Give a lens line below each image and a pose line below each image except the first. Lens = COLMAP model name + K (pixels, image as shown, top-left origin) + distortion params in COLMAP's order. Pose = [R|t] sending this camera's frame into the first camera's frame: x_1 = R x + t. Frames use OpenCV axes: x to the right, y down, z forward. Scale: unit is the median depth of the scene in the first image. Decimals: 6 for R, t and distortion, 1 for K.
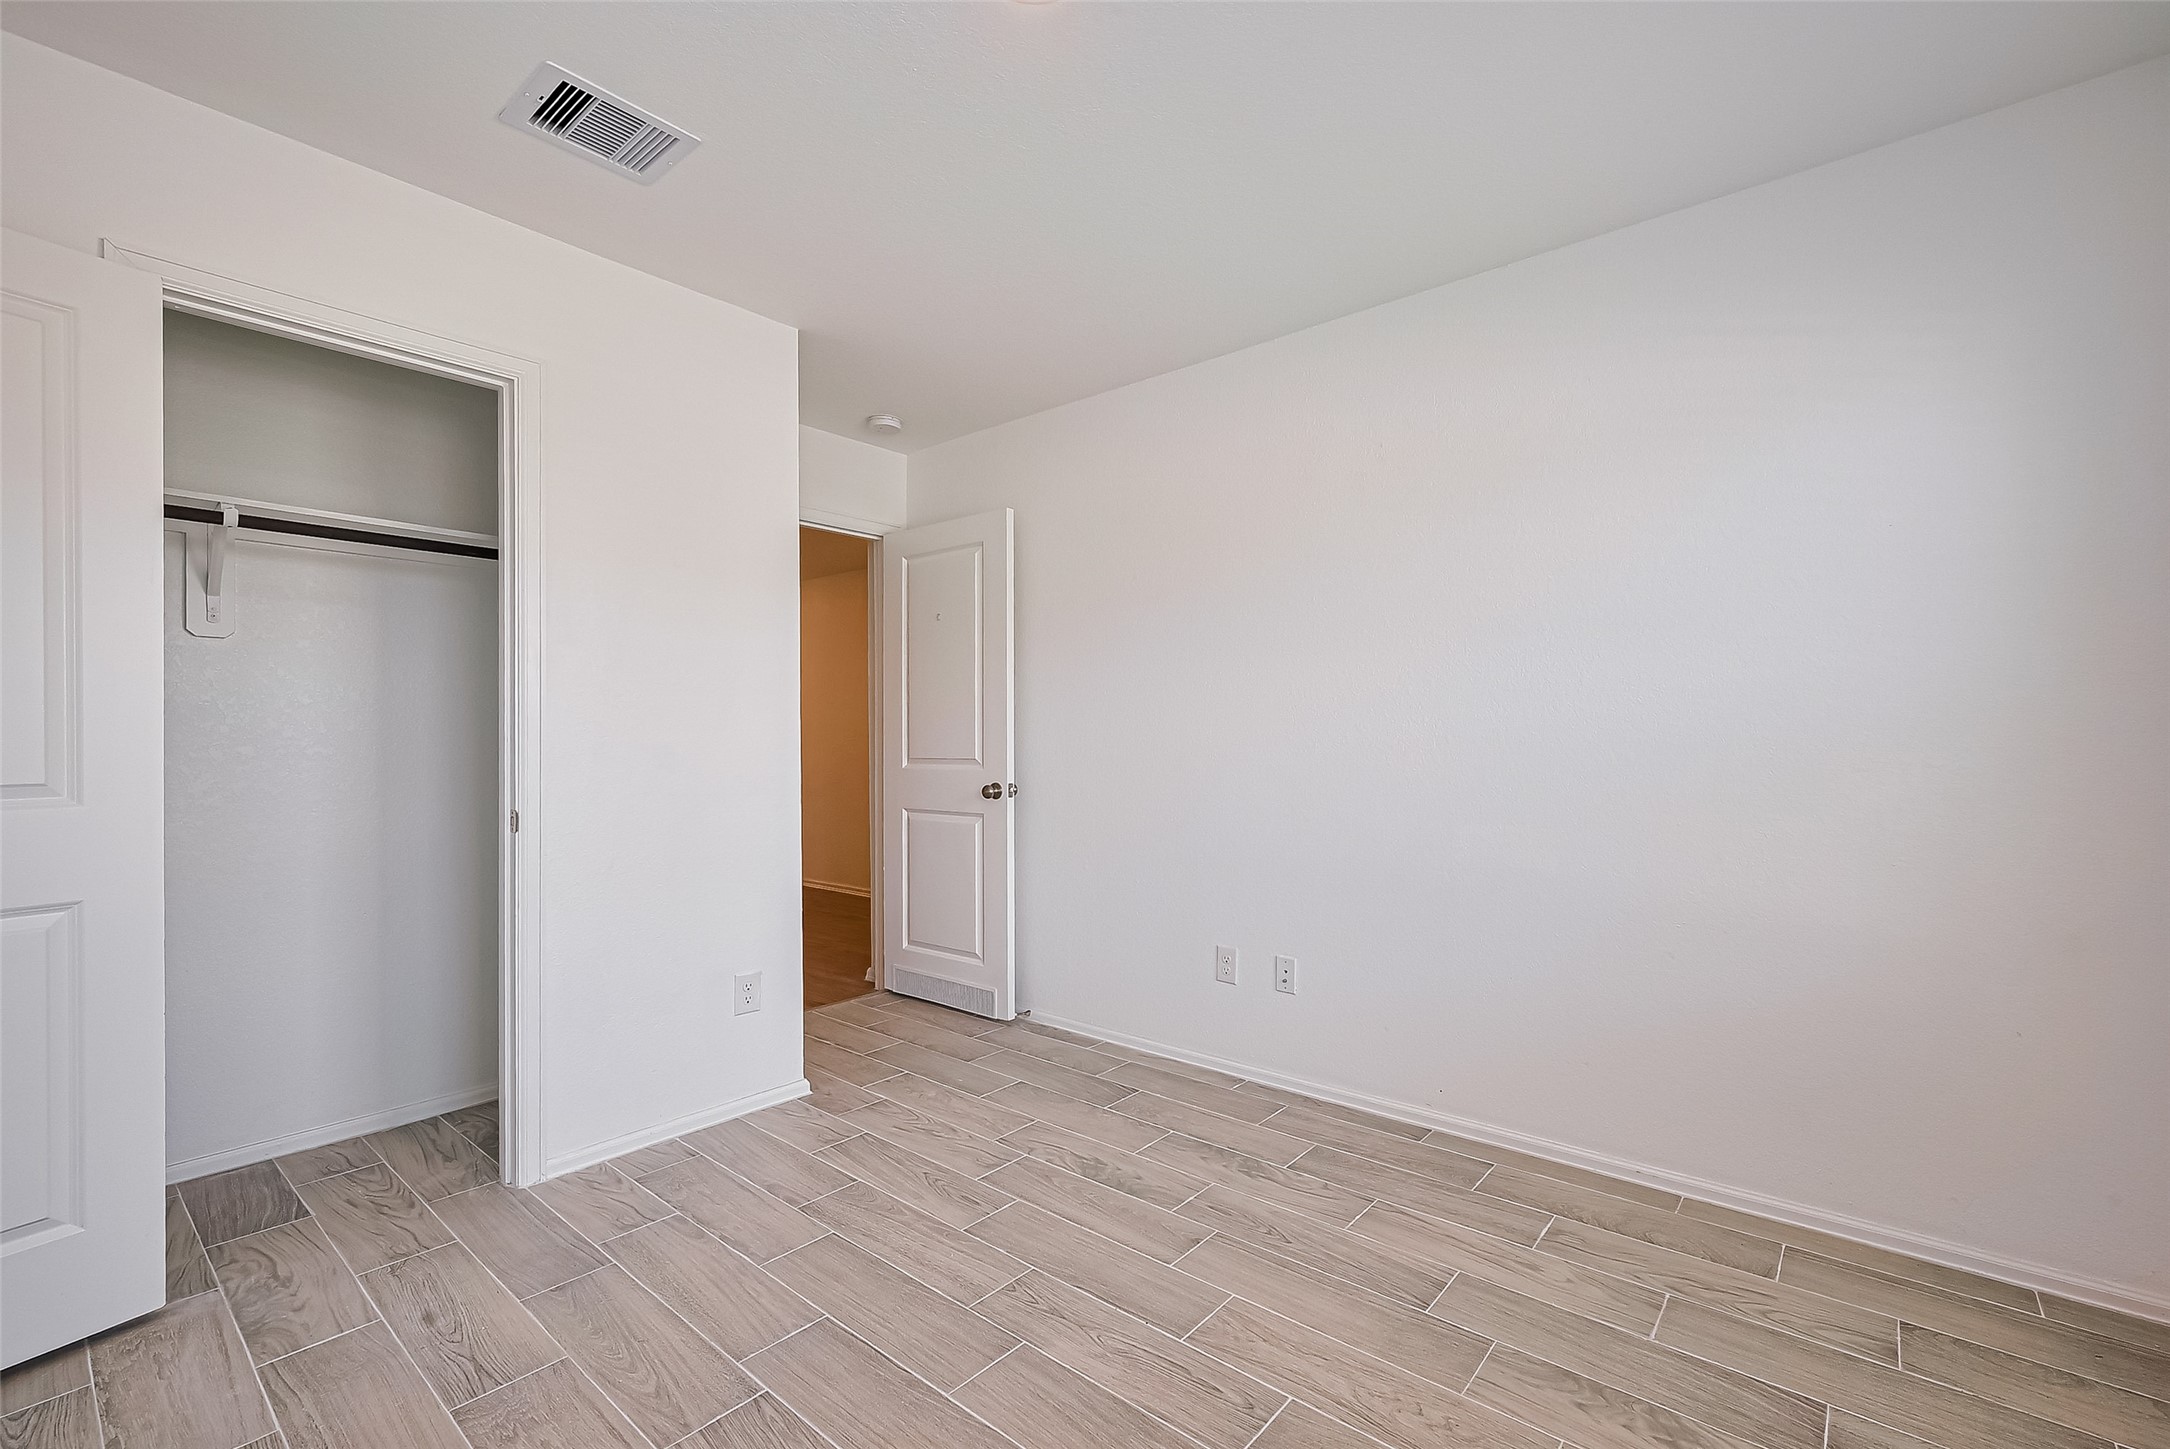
lens RADIAL K [[935.0, 0, 1091.5], [0, 935.0, 741.0], [0, 0, 1]] dist [-0.000735, 0.000138]
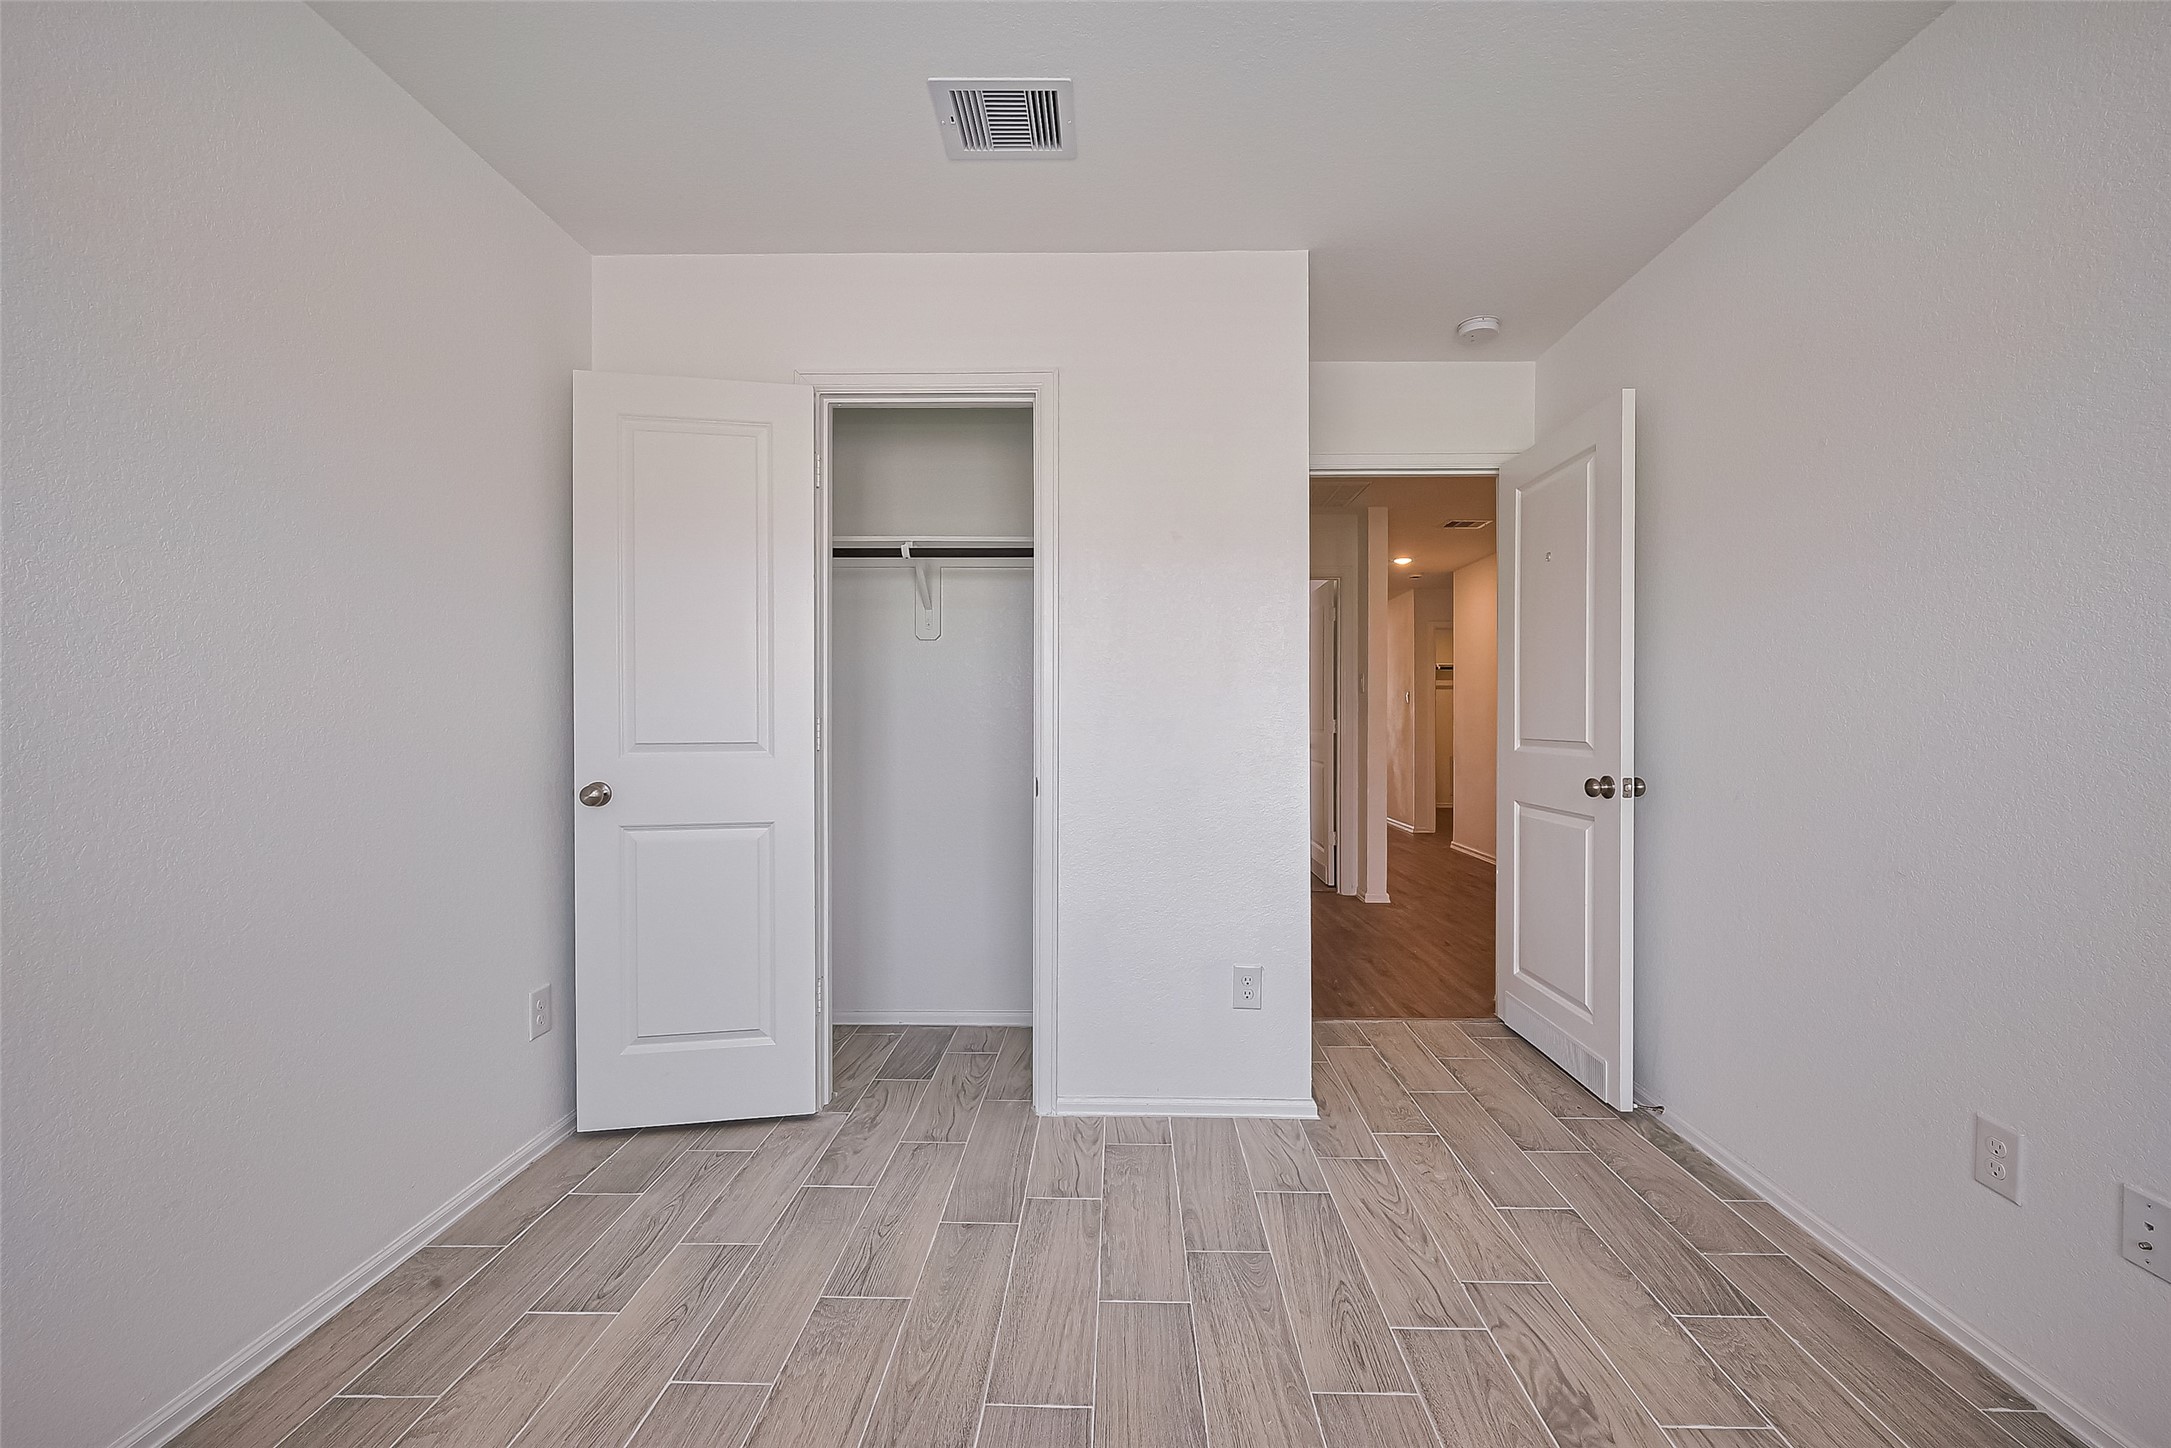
lens RADIAL K [[875.9, 0, 1106.2], [0, 875.9, 719.3], [0, 0, 1]] dist [0.000015, -0.000021]
pose [[0.638308, 0.007197, -0.769748, 0.239792], [-0.003811, 0.999974, 0.006189, -0.002529], [0.769772, -0.001017, 0.638318, 0.381958]]
